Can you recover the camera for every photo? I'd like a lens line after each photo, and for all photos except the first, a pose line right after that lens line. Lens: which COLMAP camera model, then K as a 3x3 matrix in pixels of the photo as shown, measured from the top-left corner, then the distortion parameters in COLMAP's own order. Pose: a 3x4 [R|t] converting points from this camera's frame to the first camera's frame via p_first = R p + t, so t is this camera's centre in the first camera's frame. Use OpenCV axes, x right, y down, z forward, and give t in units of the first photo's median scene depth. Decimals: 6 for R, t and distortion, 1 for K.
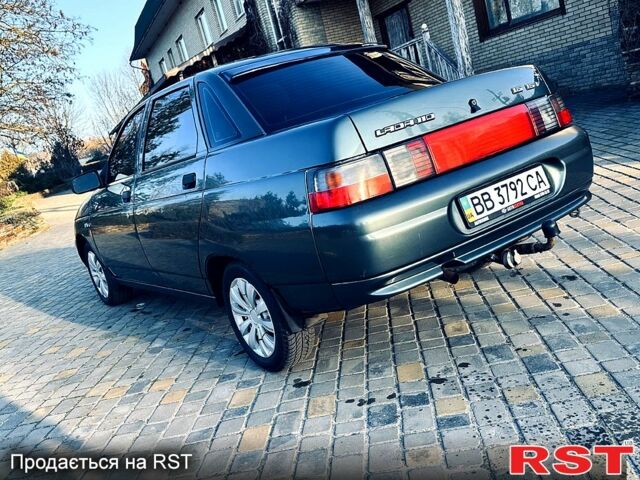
lens RADIAL K [[597.6, 0, 319.4], [0, 597.6, 248.7], [0, 0, 1]] dist [0.156860, -0.302516]
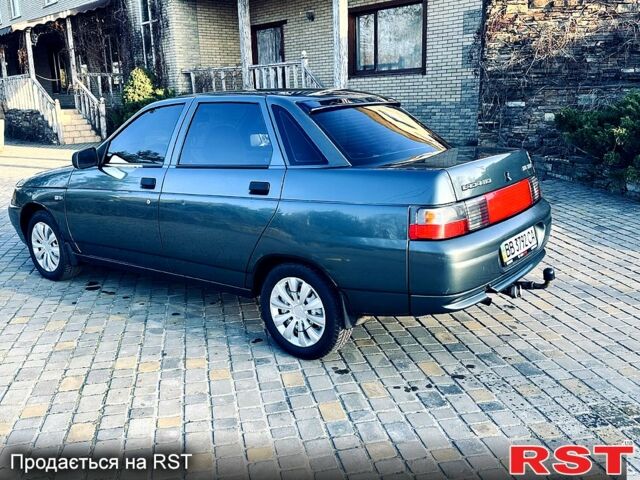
lens RADIAL K [[599.1, 0, 322.7], [0, 599.1, 237.0], [0, 0, 1]] dist [0.161147, -0.305236]
pose [[0.932123, 0.148791, 0.330164, -0.463336], [-0.141153, 0.988865, -0.047137, 0.017634], [-0.333501, -0.002666, 0.942746, -0.122736]]
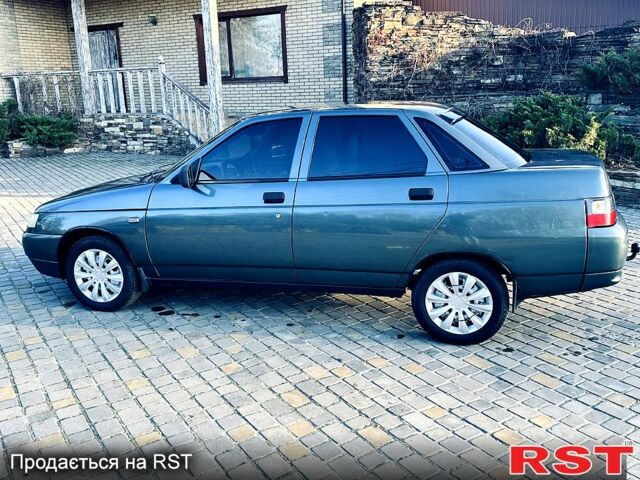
lens RADIAL K [[599.1, 0, 322.7], [0, 599.1, 237.0], [0, 0, 1]] dist [0.161147, -0.305236]
pose [[0.765671, 0.076285, 0.638693, -1.153576], [-0.028222, 0.995971, -0.085125, 0.089242], [-0.642613, 0.047152, 0.764738, 0.175678]]
